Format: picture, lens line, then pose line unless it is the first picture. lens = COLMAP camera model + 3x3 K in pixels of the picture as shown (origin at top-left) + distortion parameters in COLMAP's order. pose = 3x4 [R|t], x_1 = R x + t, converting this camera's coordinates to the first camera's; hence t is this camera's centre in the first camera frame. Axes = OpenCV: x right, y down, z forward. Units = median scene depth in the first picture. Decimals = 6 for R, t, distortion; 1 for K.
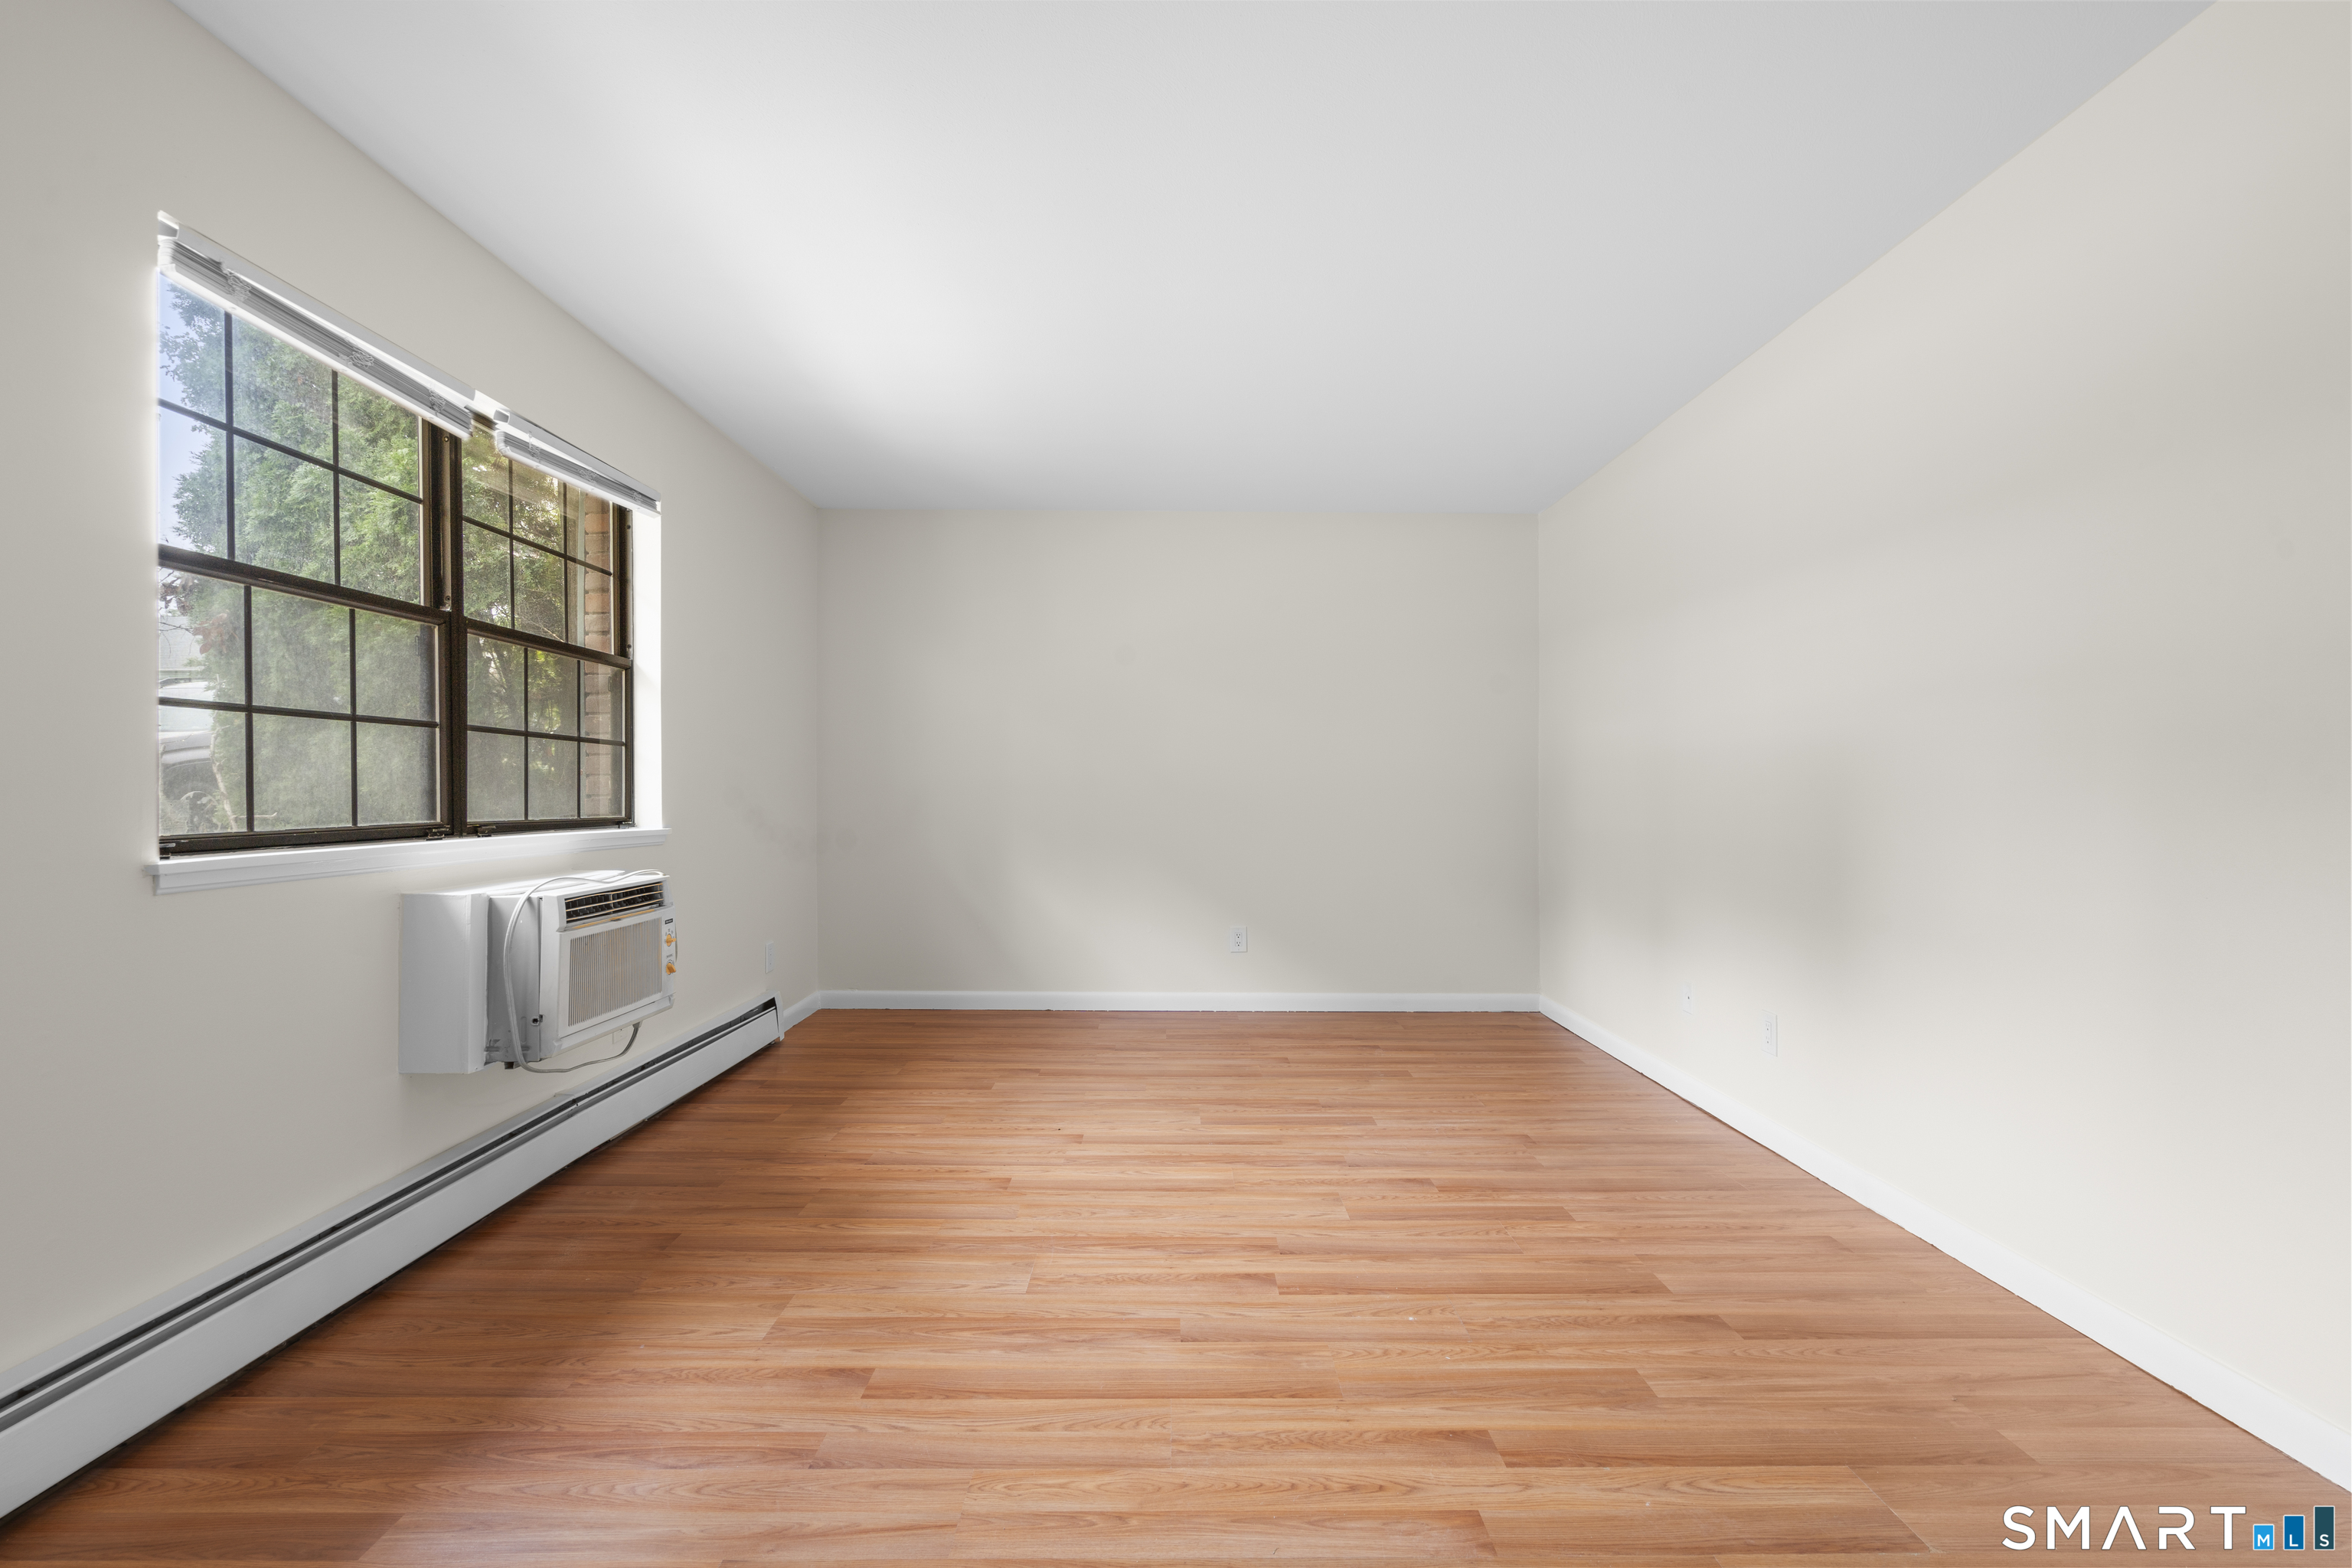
lens RADIAL K [[1081.2, 0, 1169.4], [0, 1081.2, 782.4], [0, 0, 1]] dist [-0.002230, 0.001556]
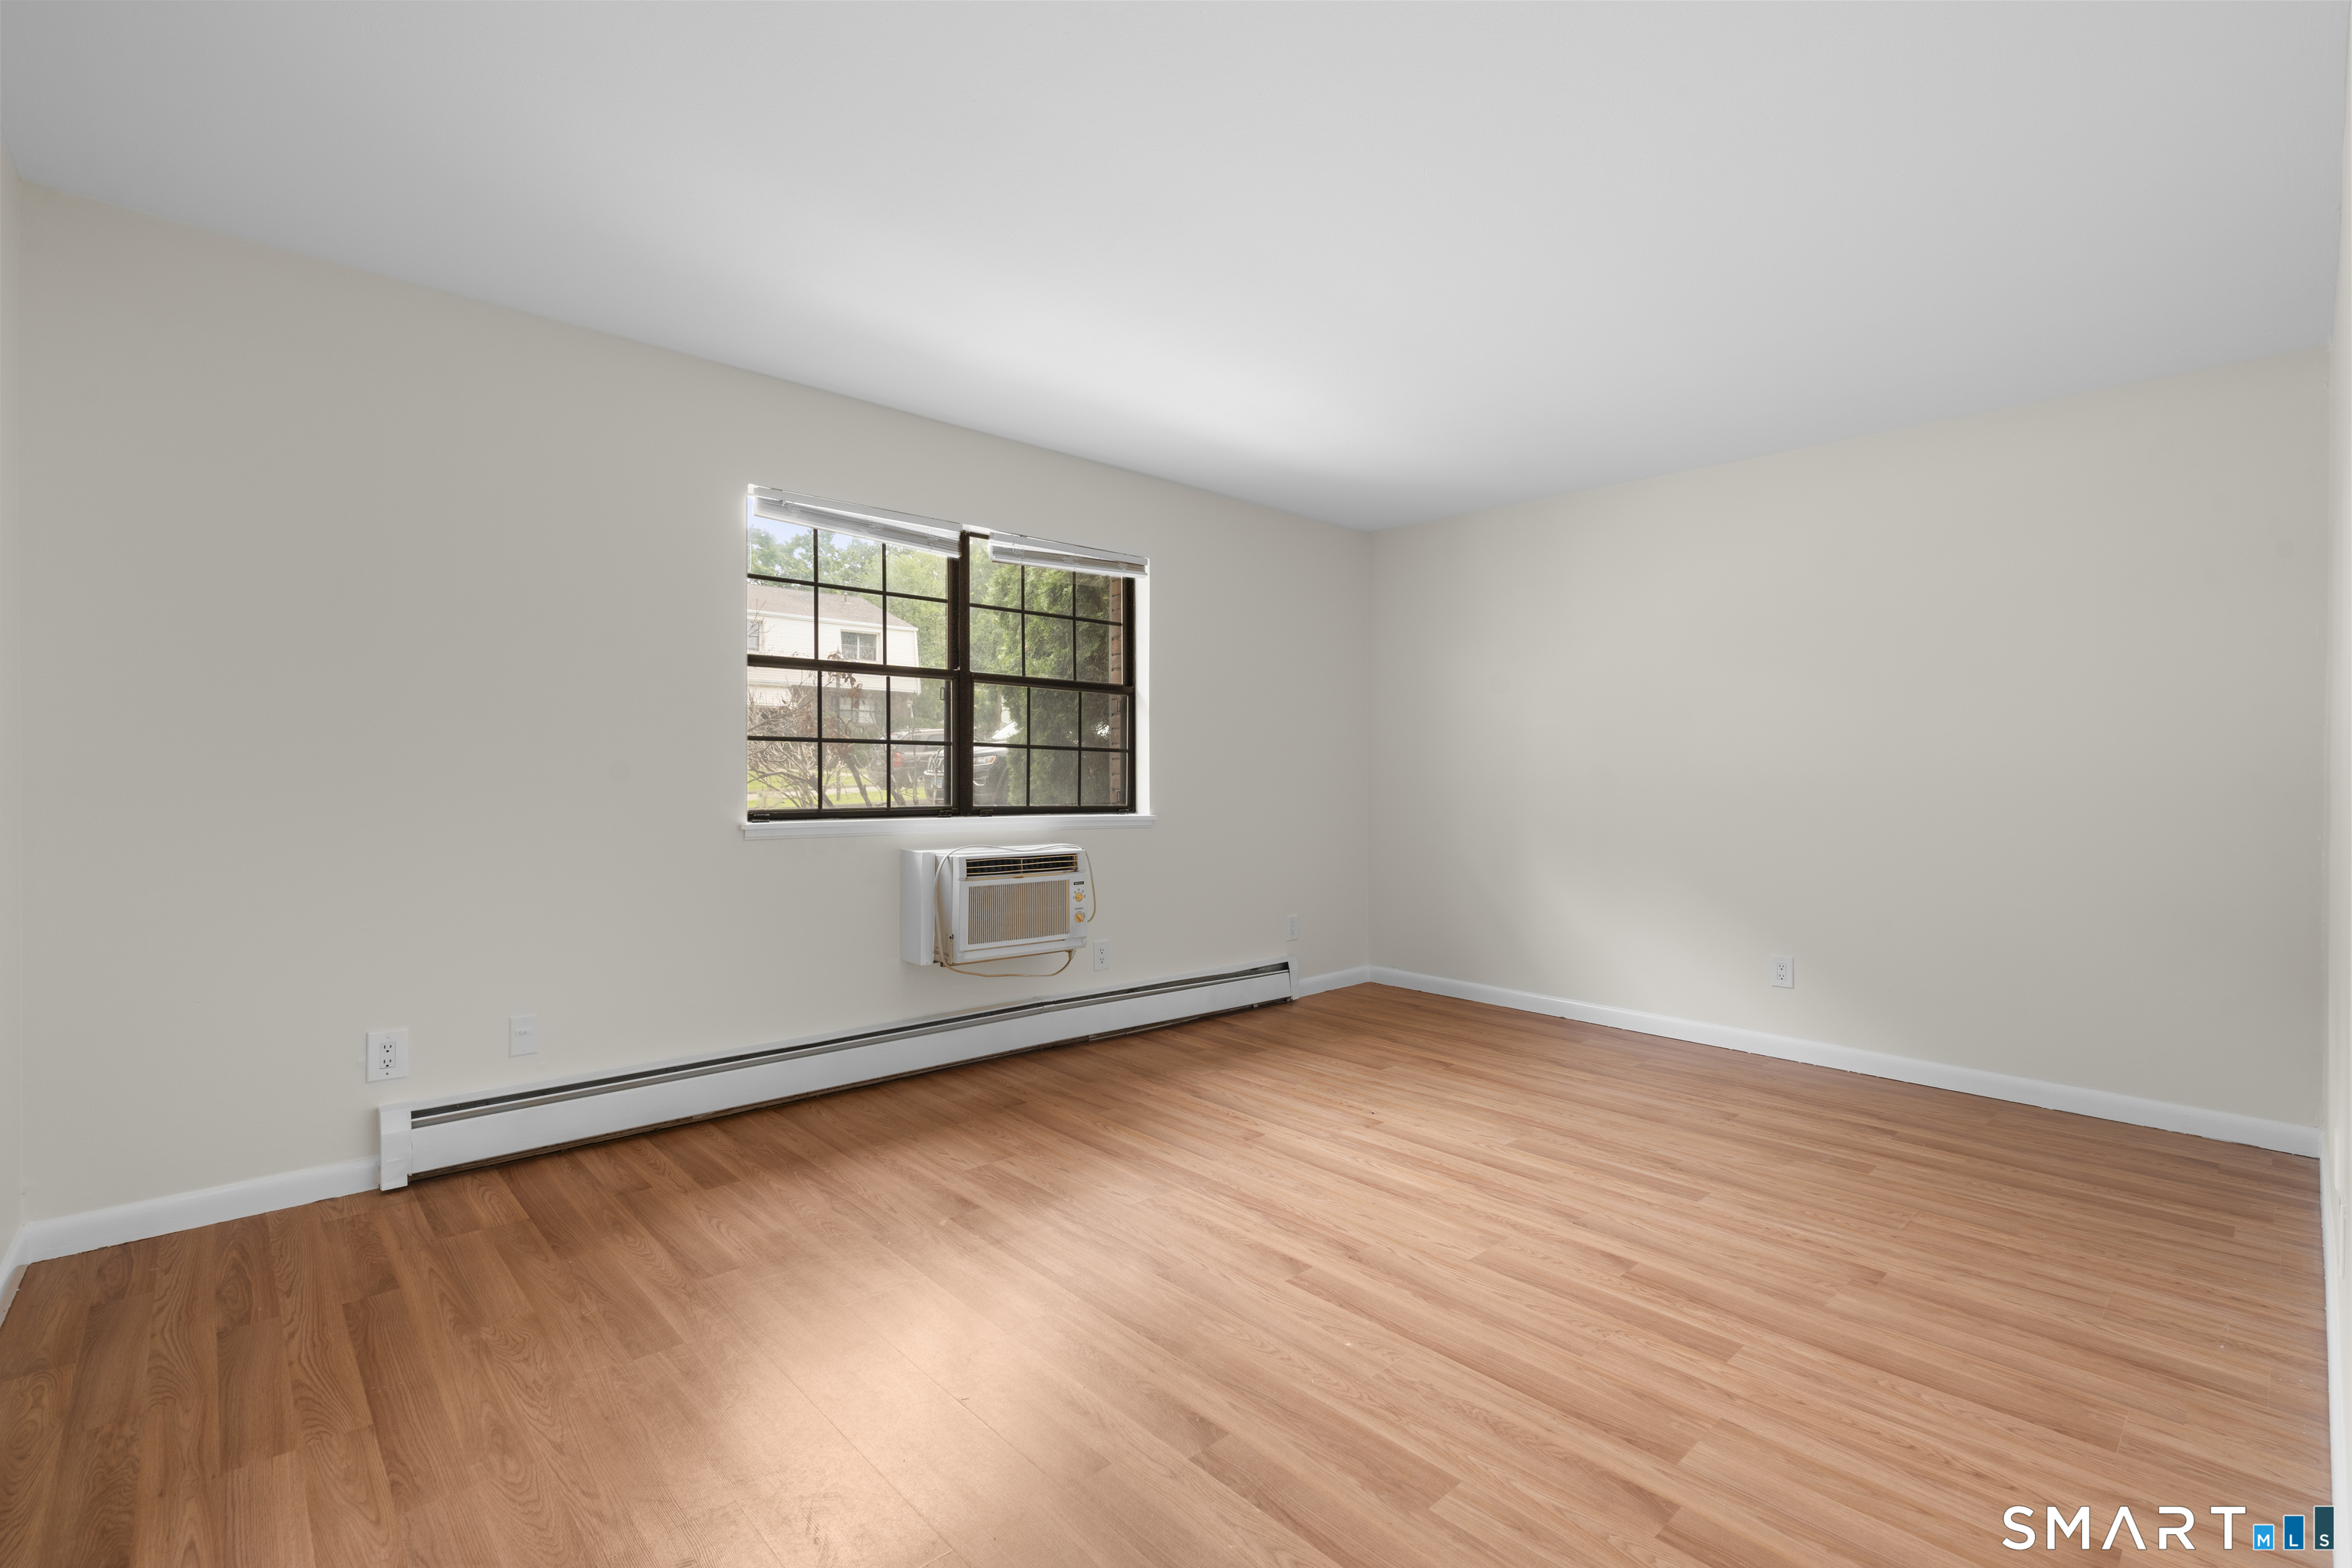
lens RADIAL K [[1081.2, 0, 1169.4], [0, 1081.2, 782.4], [0, 0, 1]] dist [-0.002230, 0.001556]
pose [[0.658447, 0.006204, -0.752601, 0.606723], [0.000960, 0.999958, 0.009083, -0.010171], [0.752626, -0.006703, 0.658414, 0.179250]]
